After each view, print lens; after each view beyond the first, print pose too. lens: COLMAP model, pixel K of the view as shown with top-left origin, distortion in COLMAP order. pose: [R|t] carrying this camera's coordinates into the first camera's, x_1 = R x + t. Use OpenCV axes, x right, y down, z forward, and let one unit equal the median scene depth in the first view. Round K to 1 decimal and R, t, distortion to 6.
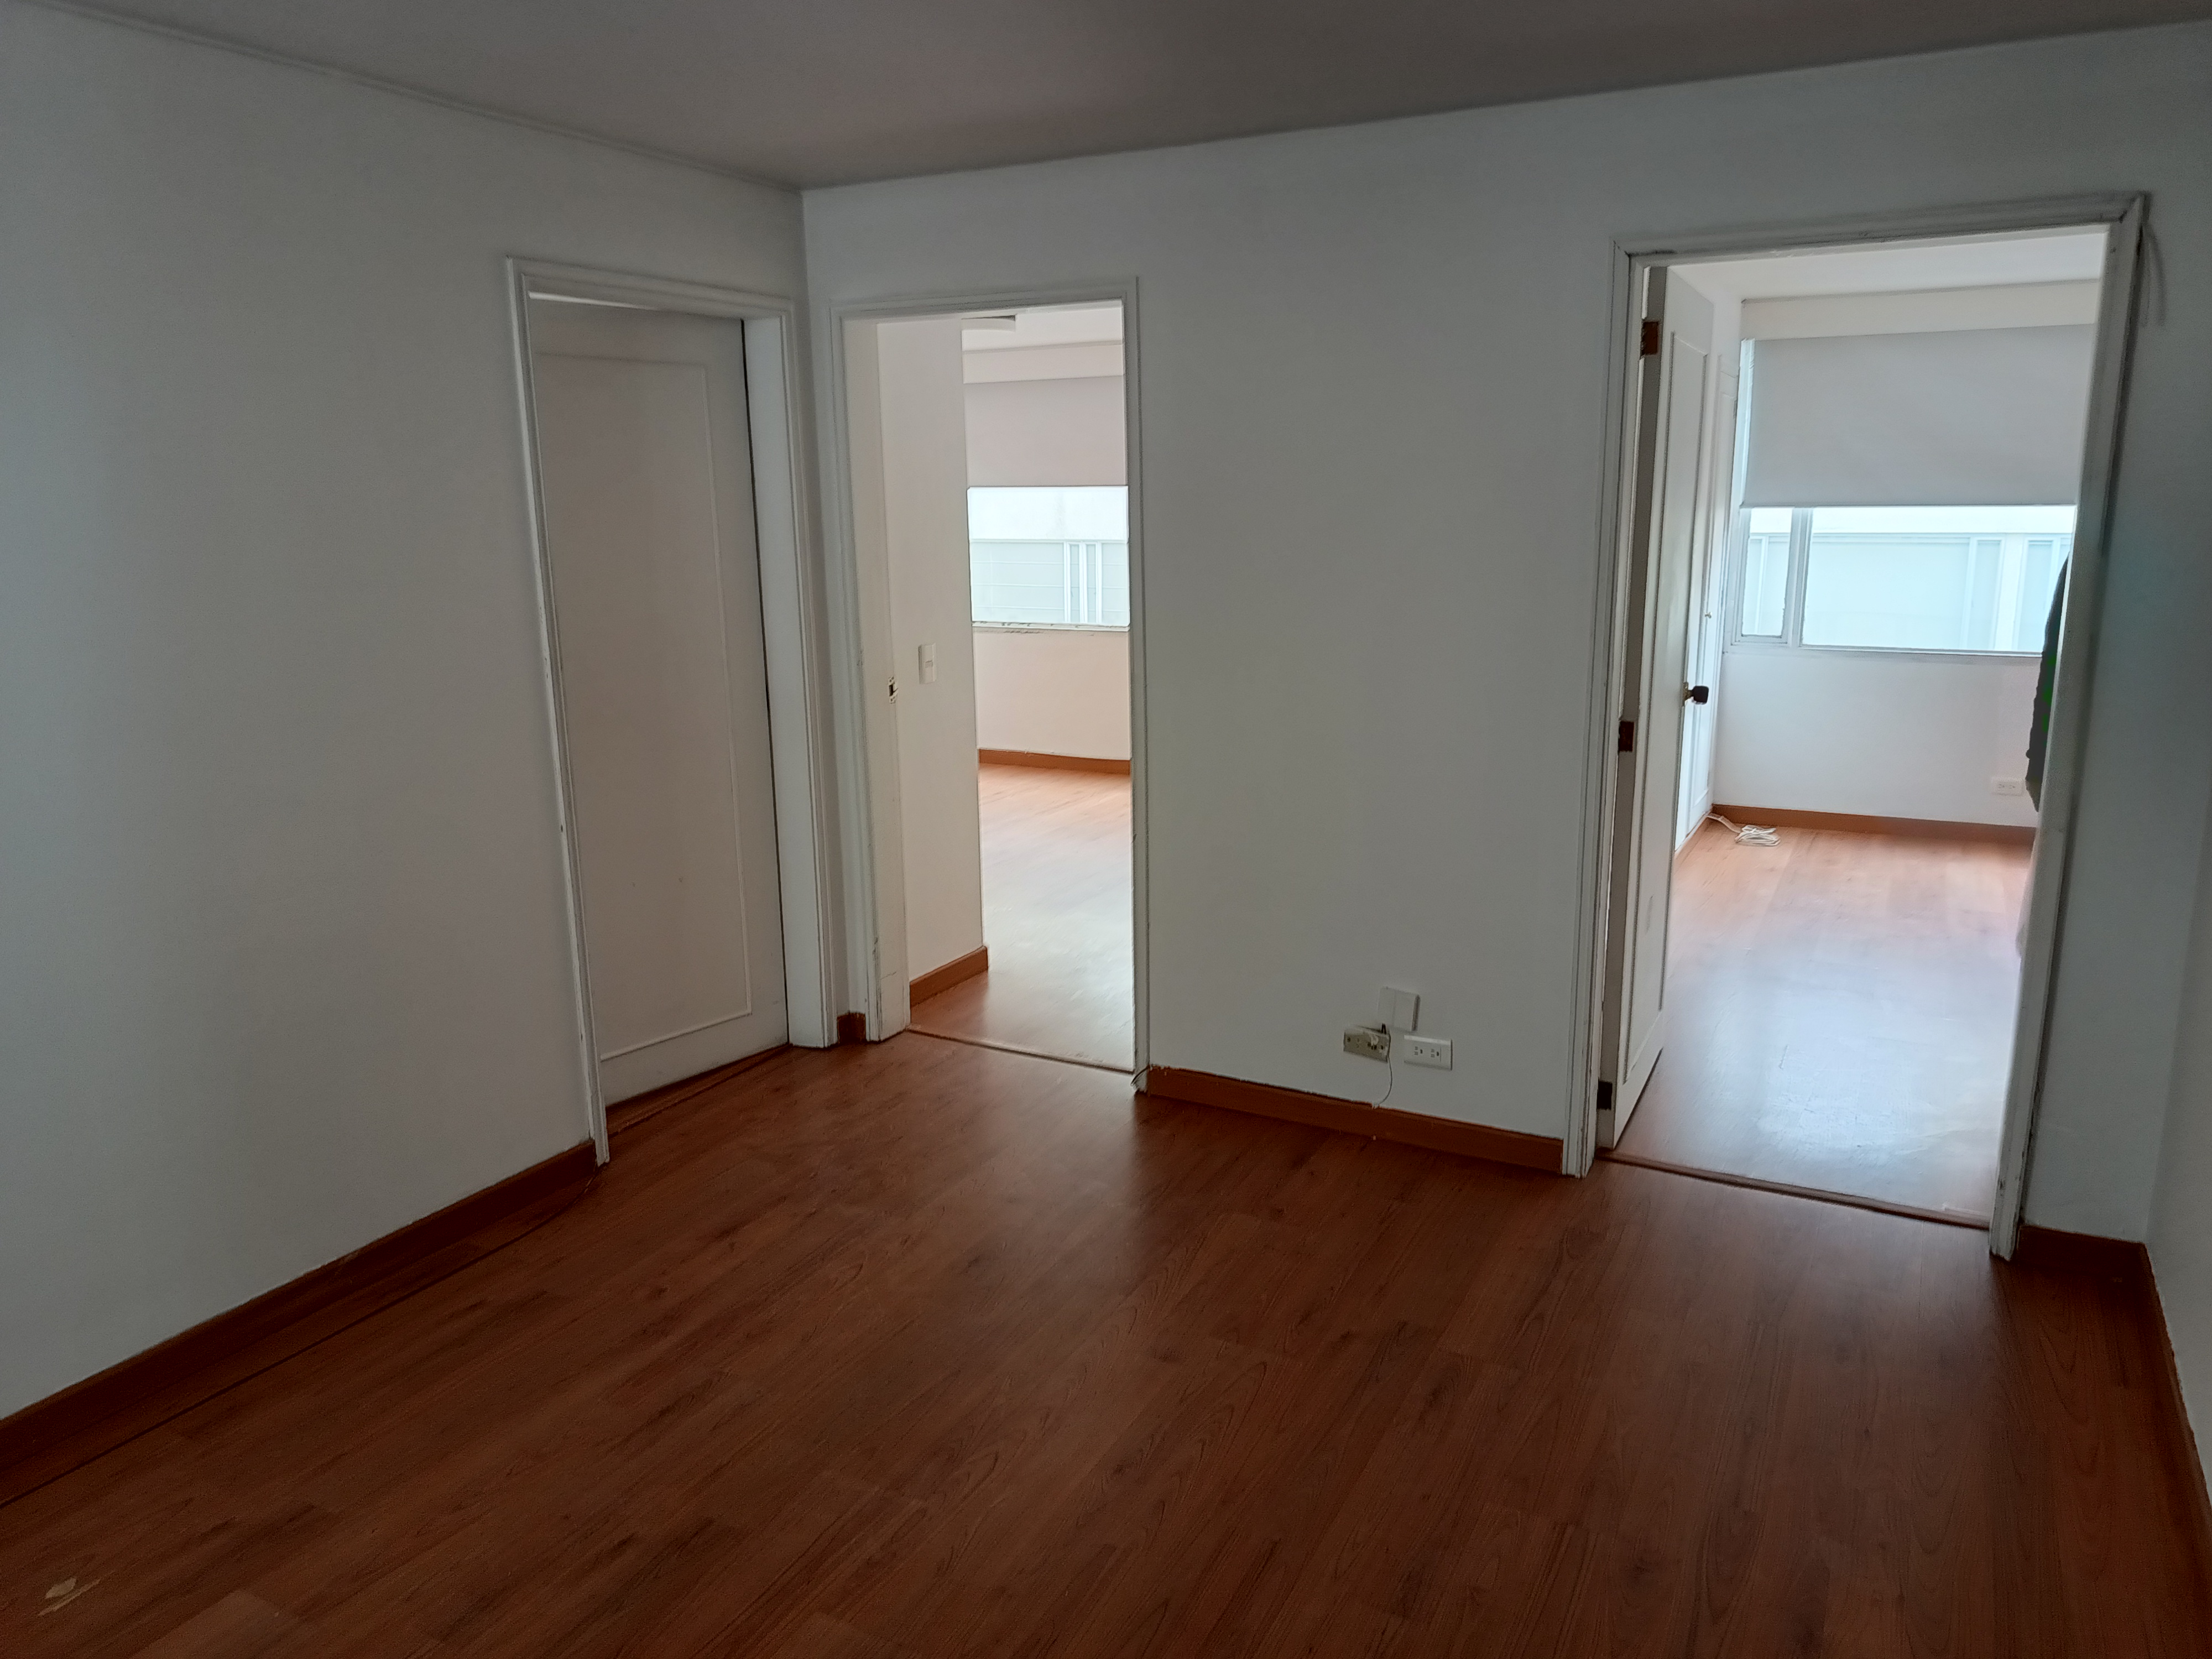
lens RADIAL K [[1543.1, 0, 1125.0], [0, 1543.1, 832.0], [0, 0, 1]] dist [0.057556, -0.083179]
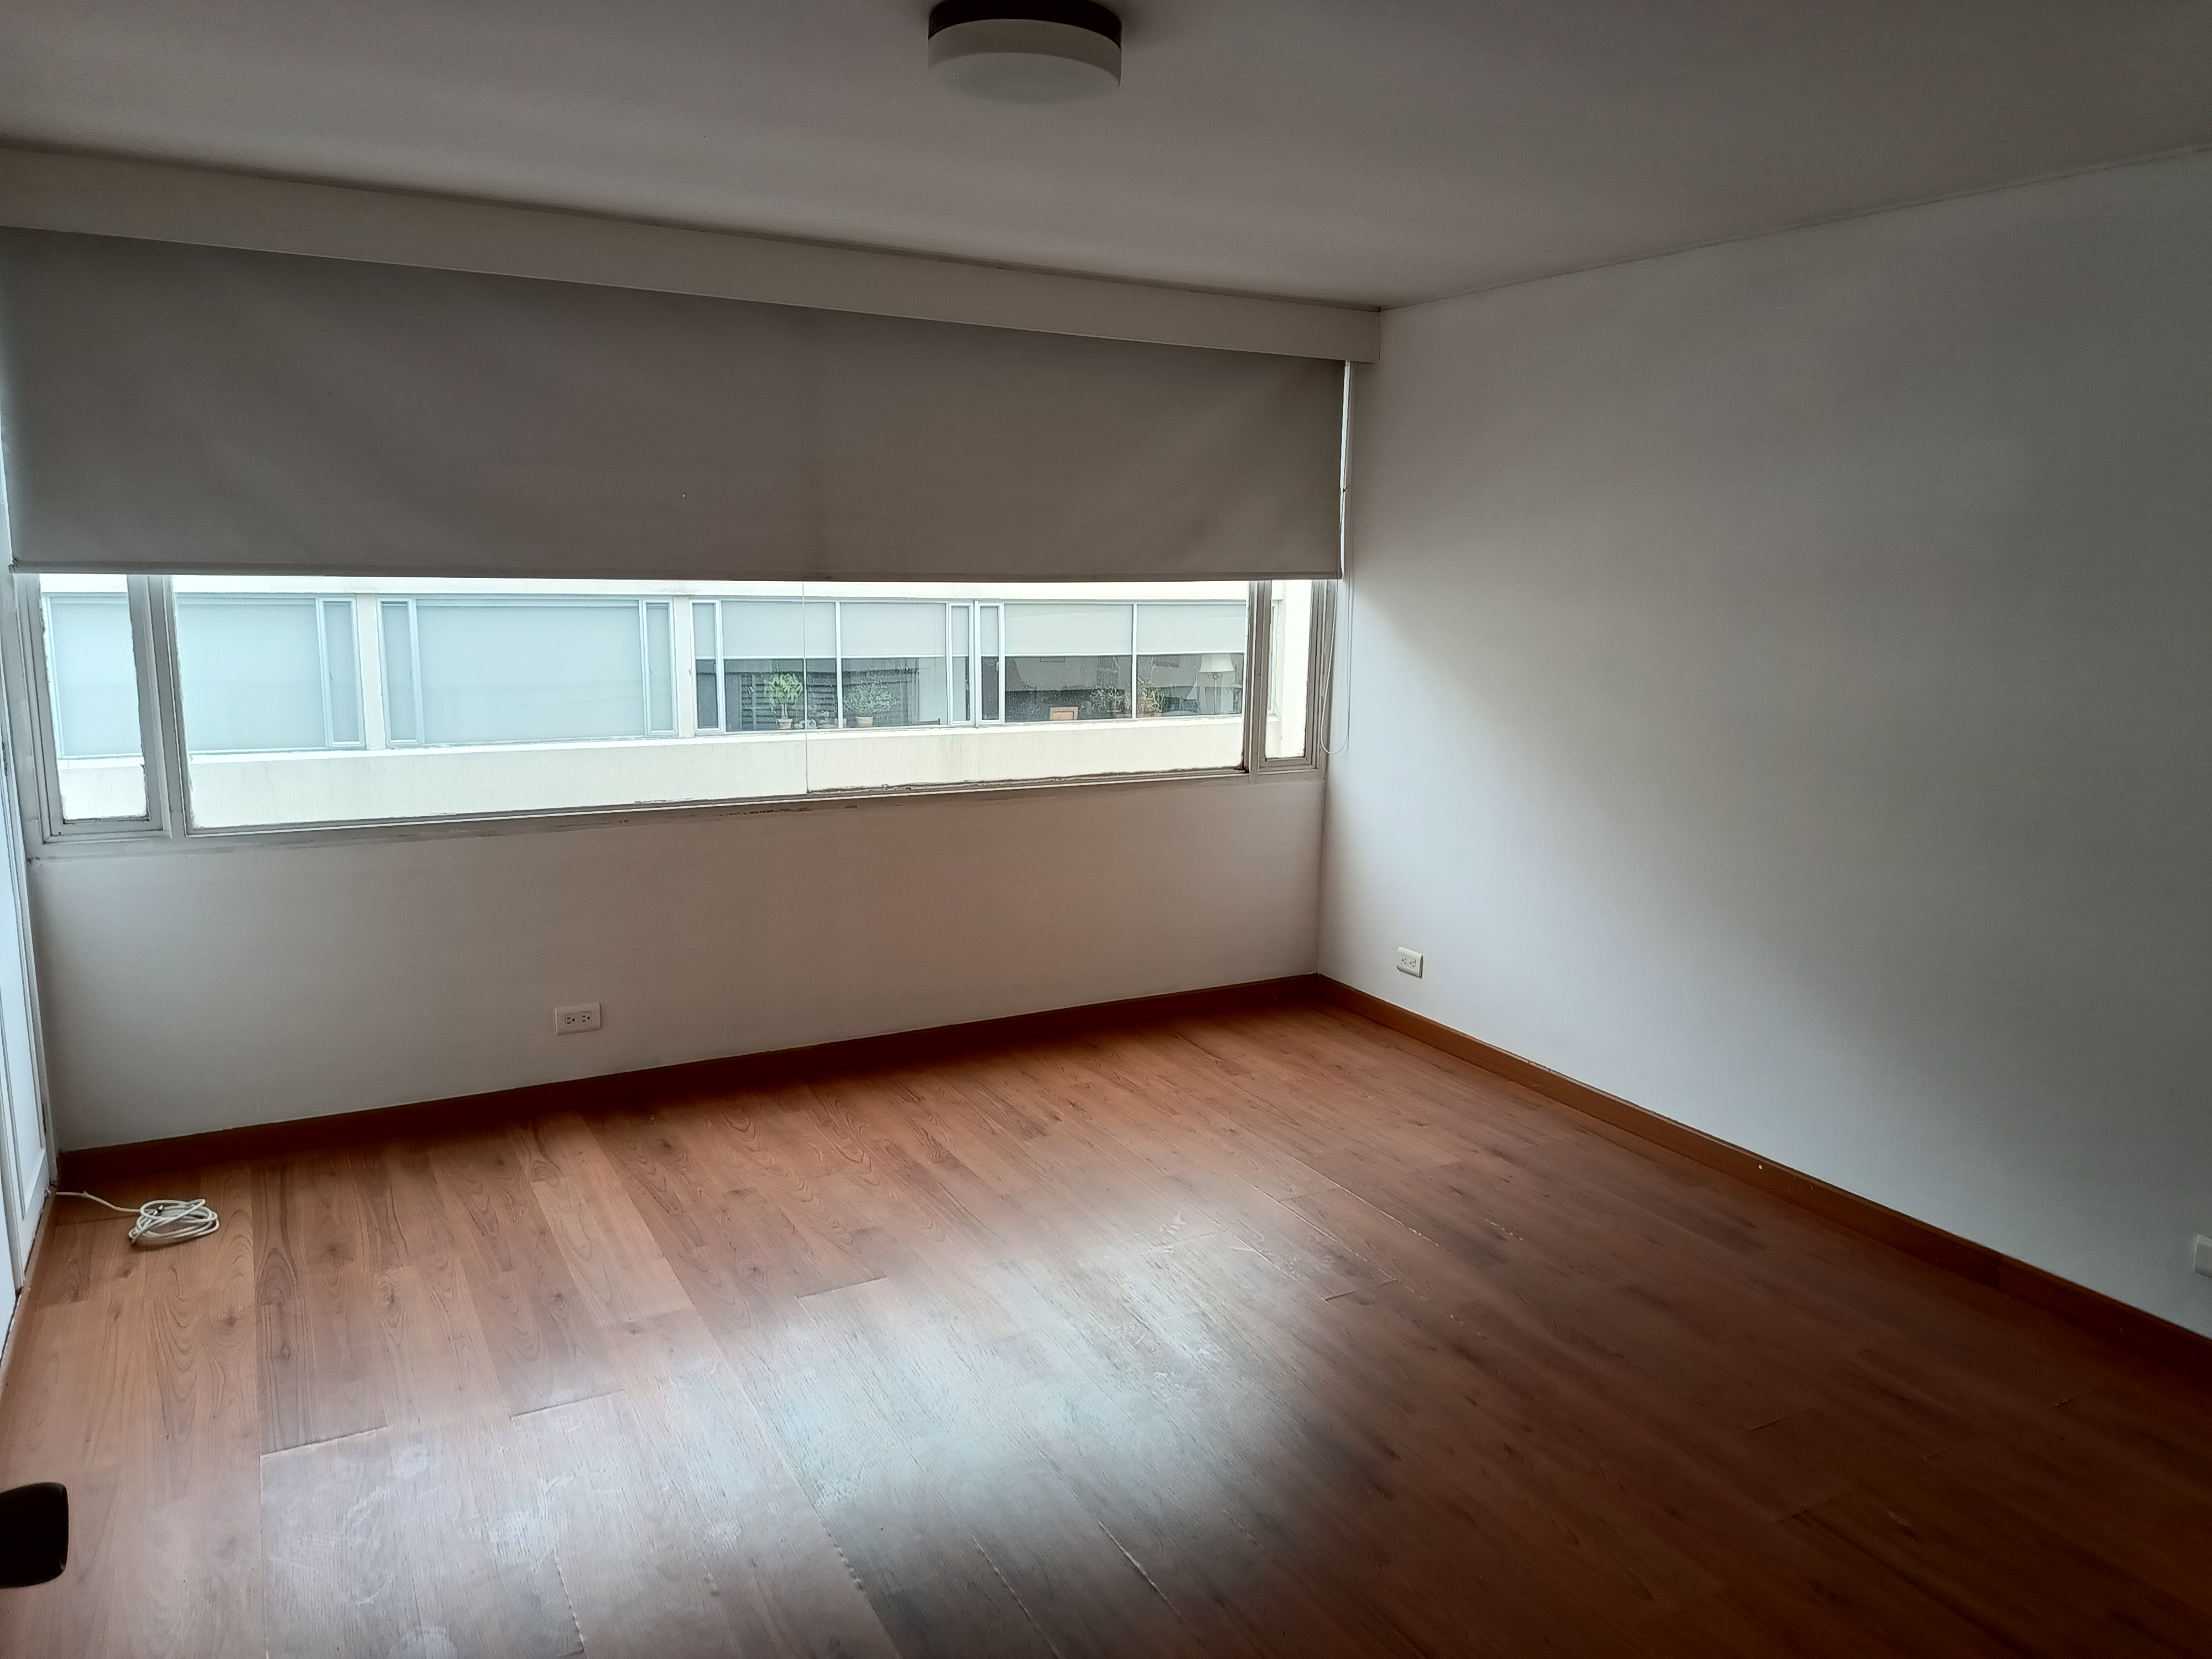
lens RADIAL K [[1530.9, 0, 1070.6], [0, 1530.9, 826.7], [0, 0, 1]] dist [0.047684, -0.049138]
pose [[0.571280, -0.126447, 0.810957, 0.433369], [0.153943, 0.987034, 0.045455, -0.240594], [-0.806189, 0.098873, 0.583338, 1.093409]]
